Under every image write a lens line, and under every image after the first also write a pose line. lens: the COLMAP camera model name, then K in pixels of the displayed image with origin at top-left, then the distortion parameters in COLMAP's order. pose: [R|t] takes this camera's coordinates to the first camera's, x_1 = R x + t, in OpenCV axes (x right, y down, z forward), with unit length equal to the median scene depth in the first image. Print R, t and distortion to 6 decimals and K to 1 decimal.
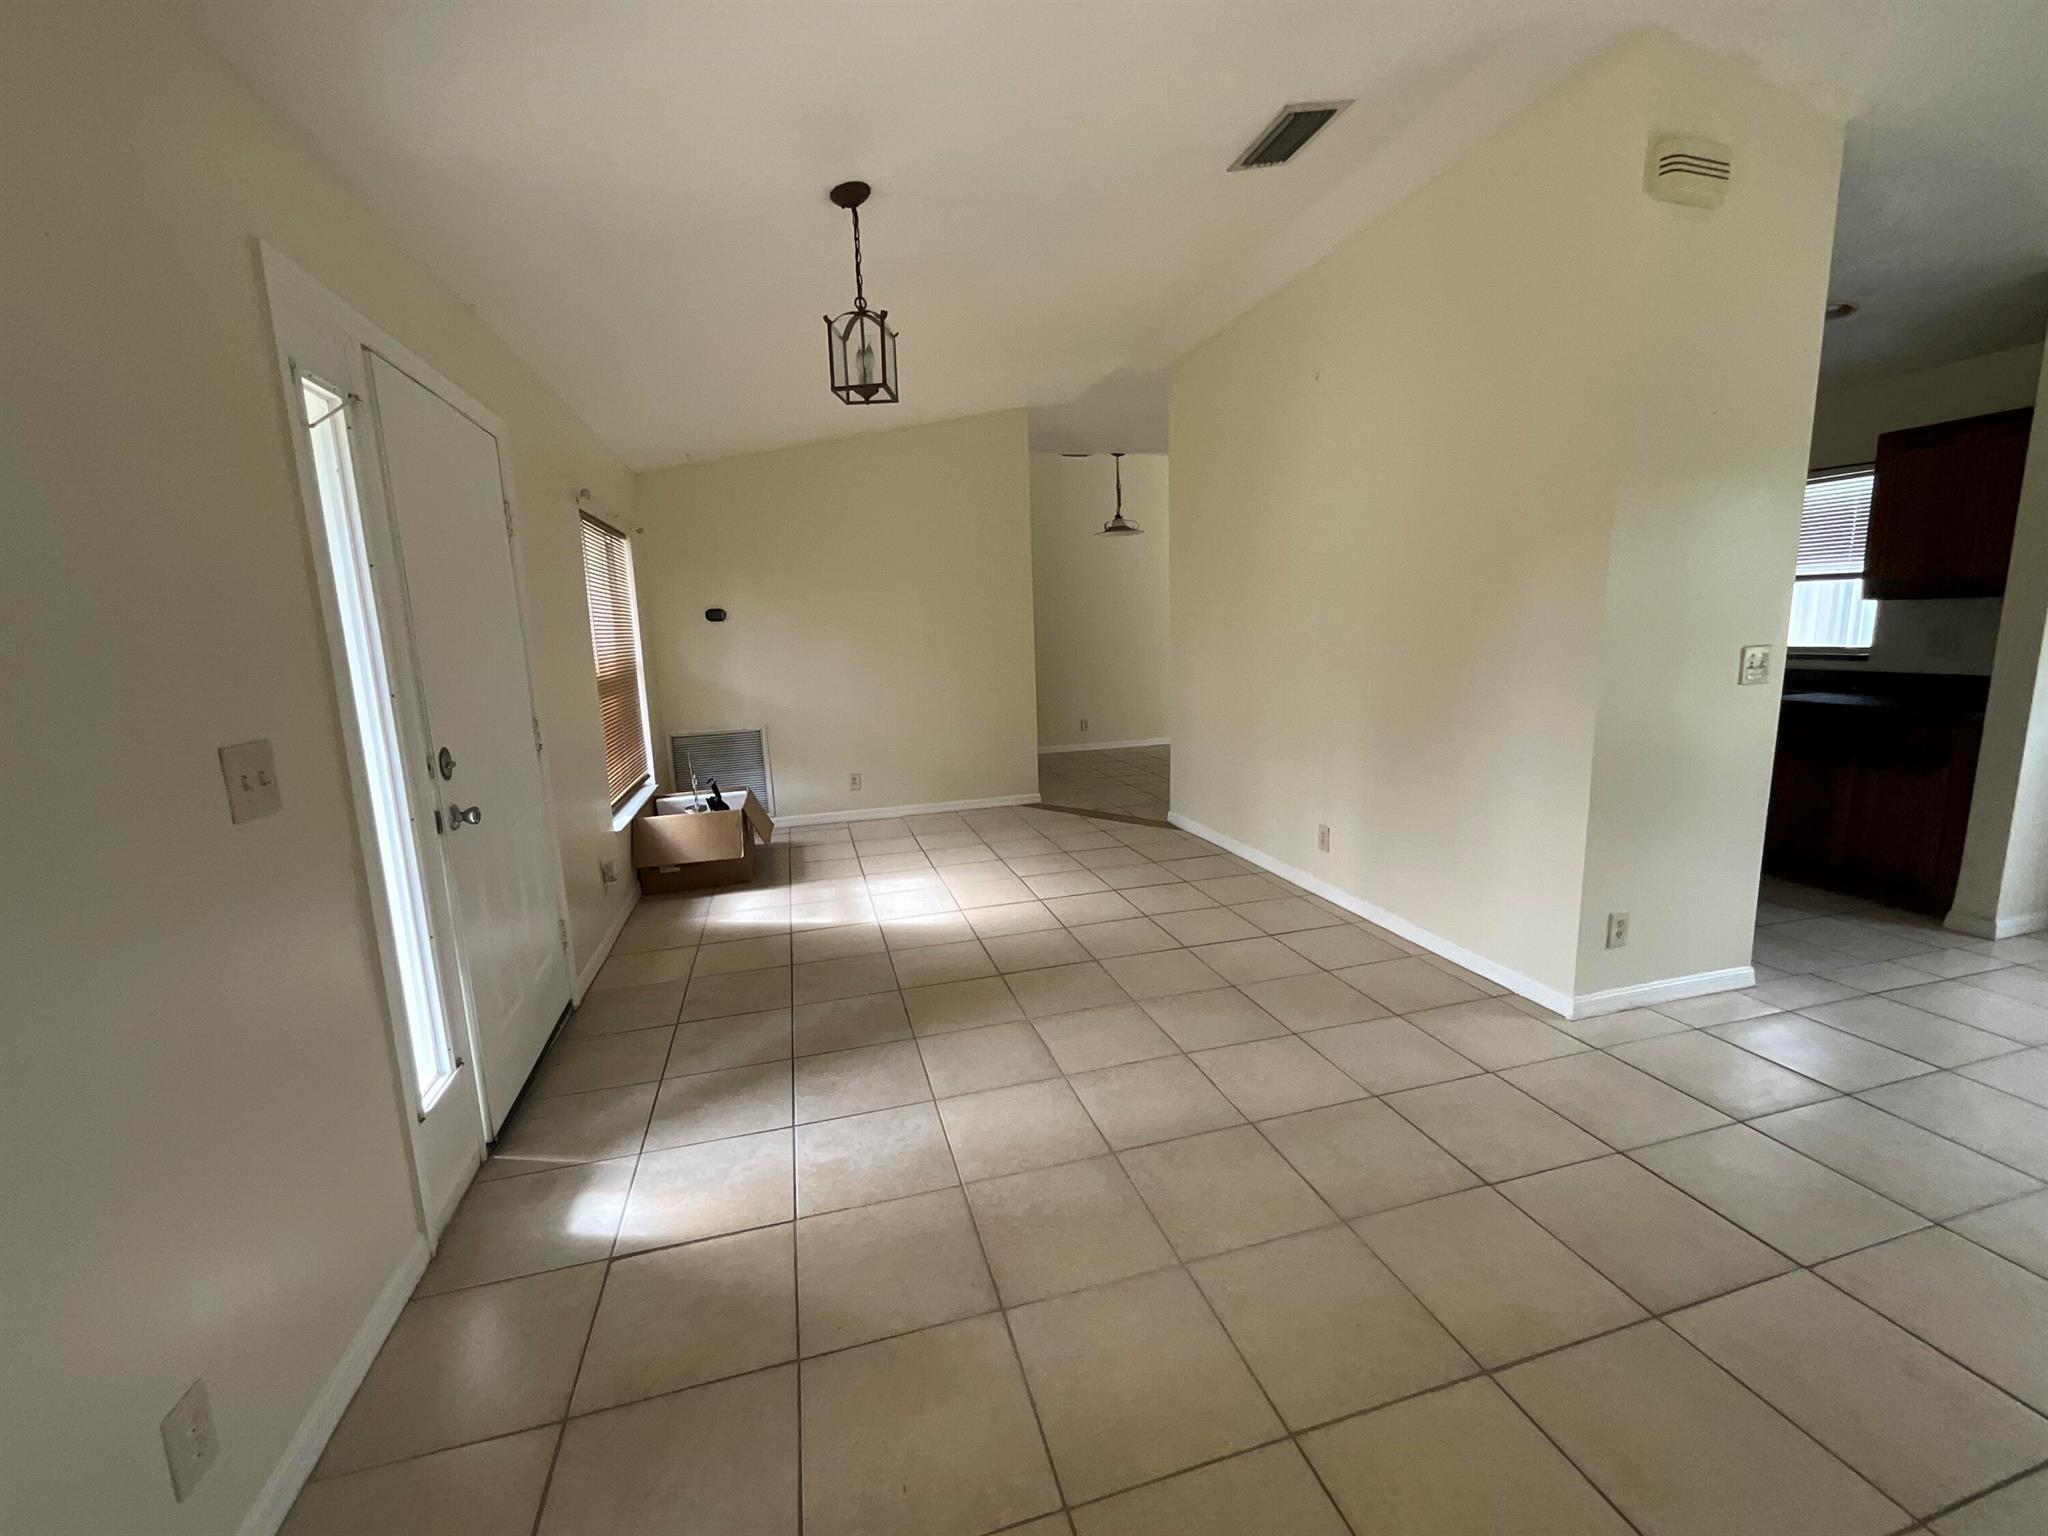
lens RADIAL K [[822.9, 0, 1024.0], [0, 822.9, 768.0], [0, 0, 1]] dist [0.000169, 0.000036]
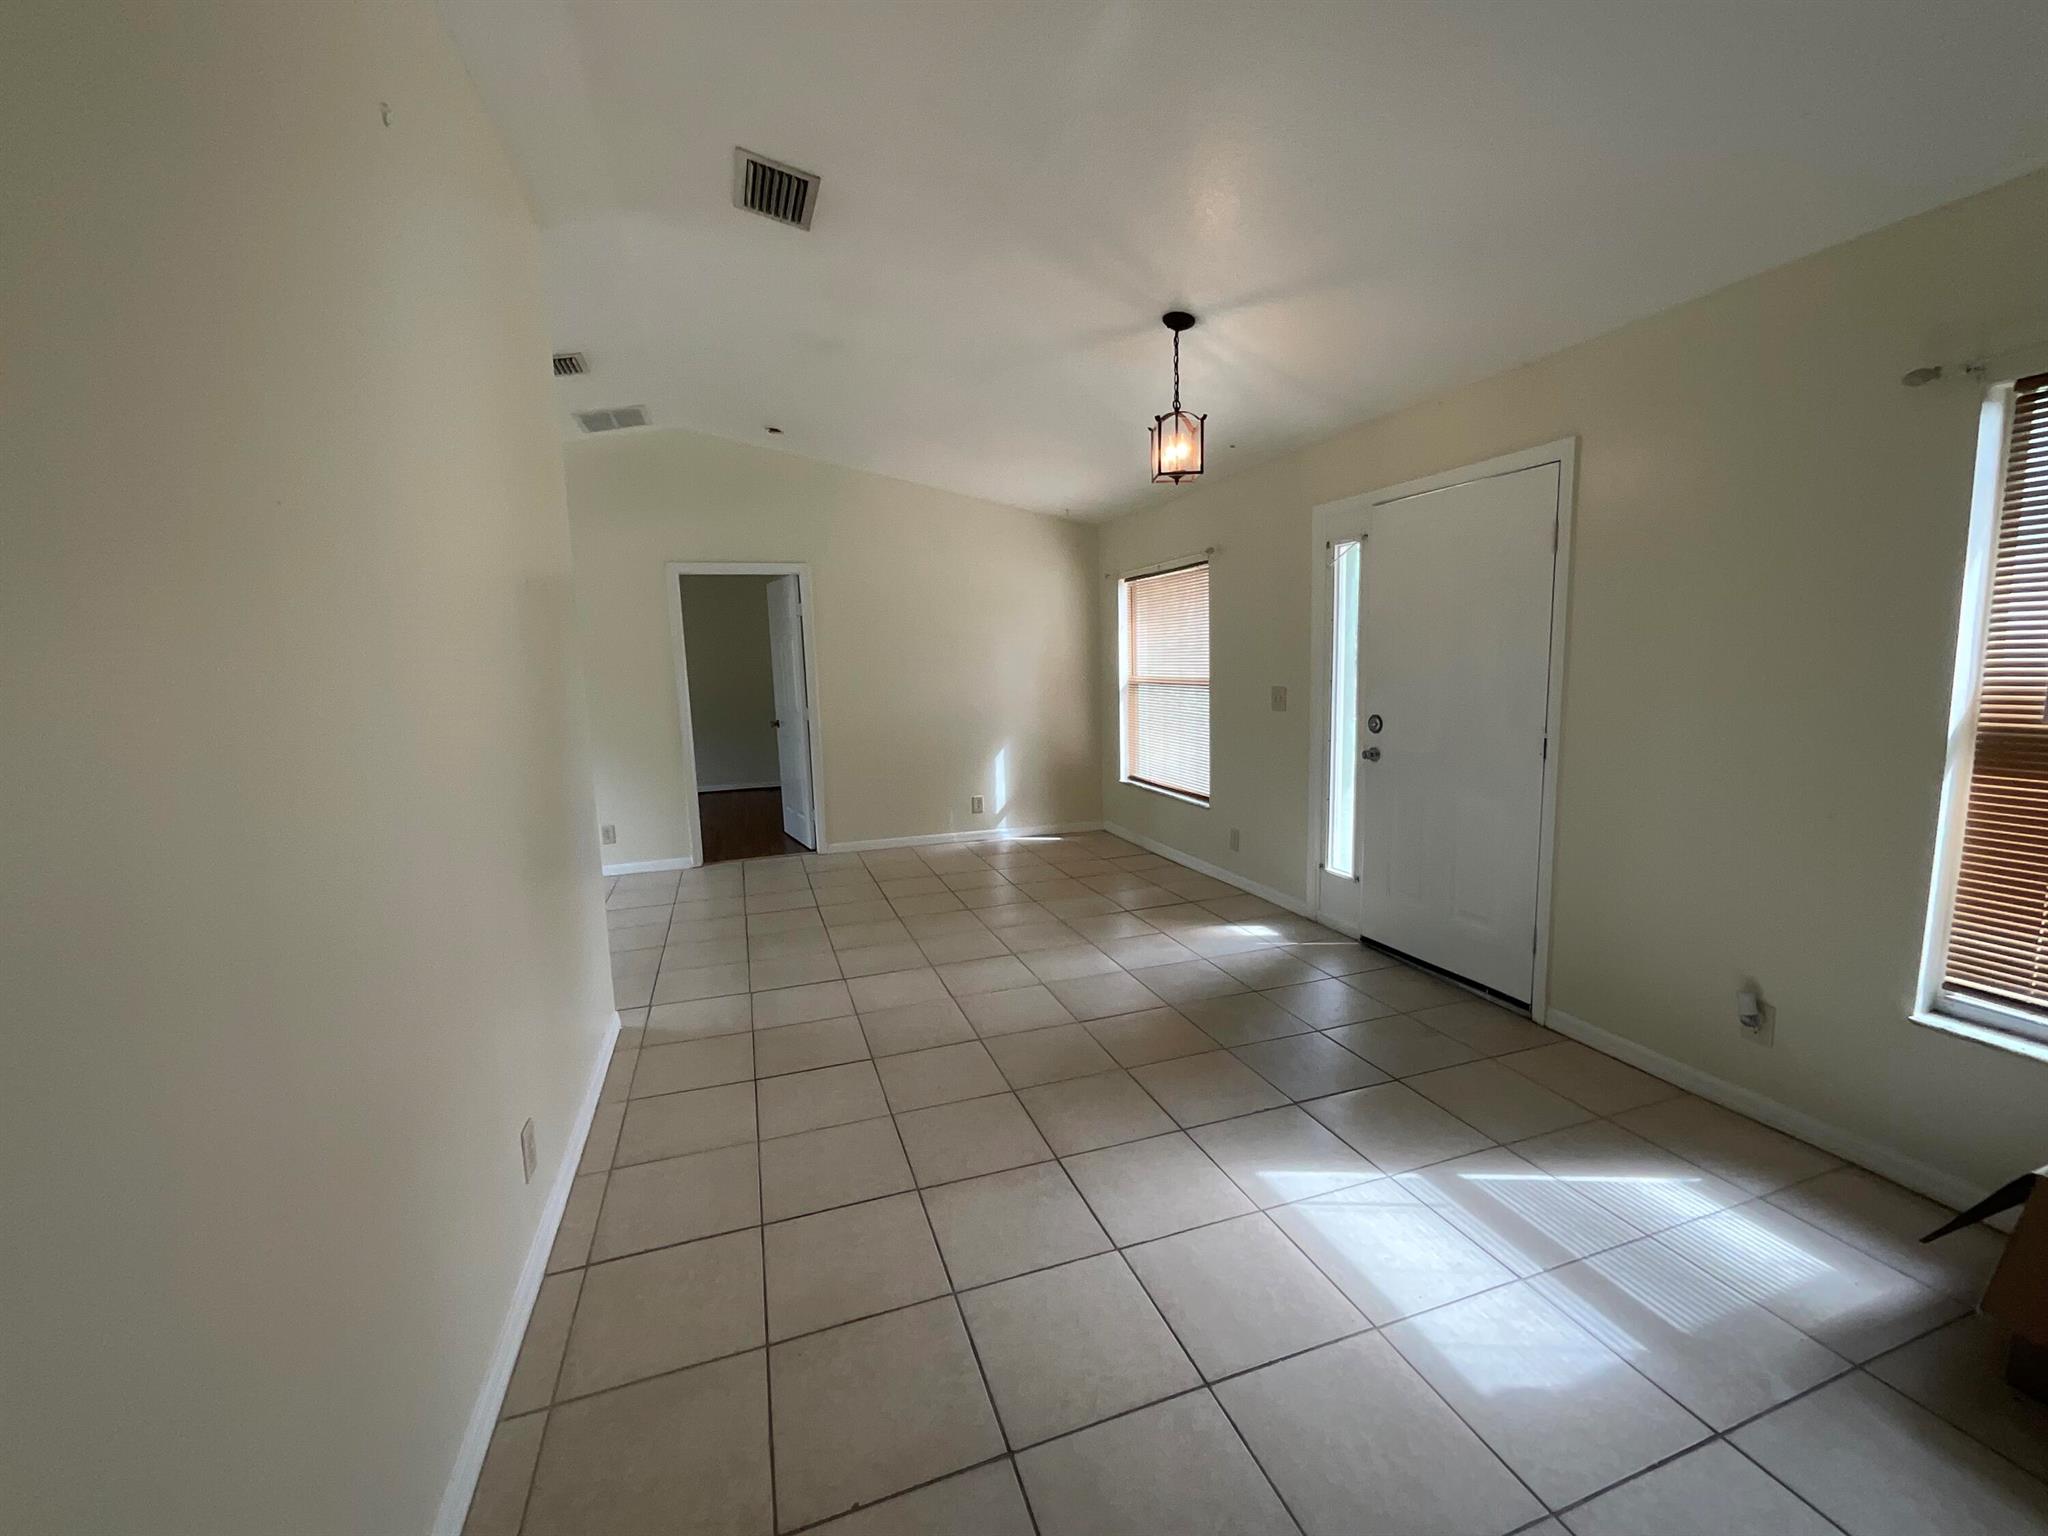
lens RADIAL K [[822.9, 0, 1024.0], [0, 822.9, 768.0], [0, 0, 1]] dist [0.000169, 0.000036]
pose [[-0.996286, 0.071040, -0.048653, 0.097804], [0.053425, 0.953155, 0.297726, -0.319860], [0.067524, 0.294021, -0.953411, 1.756015]]
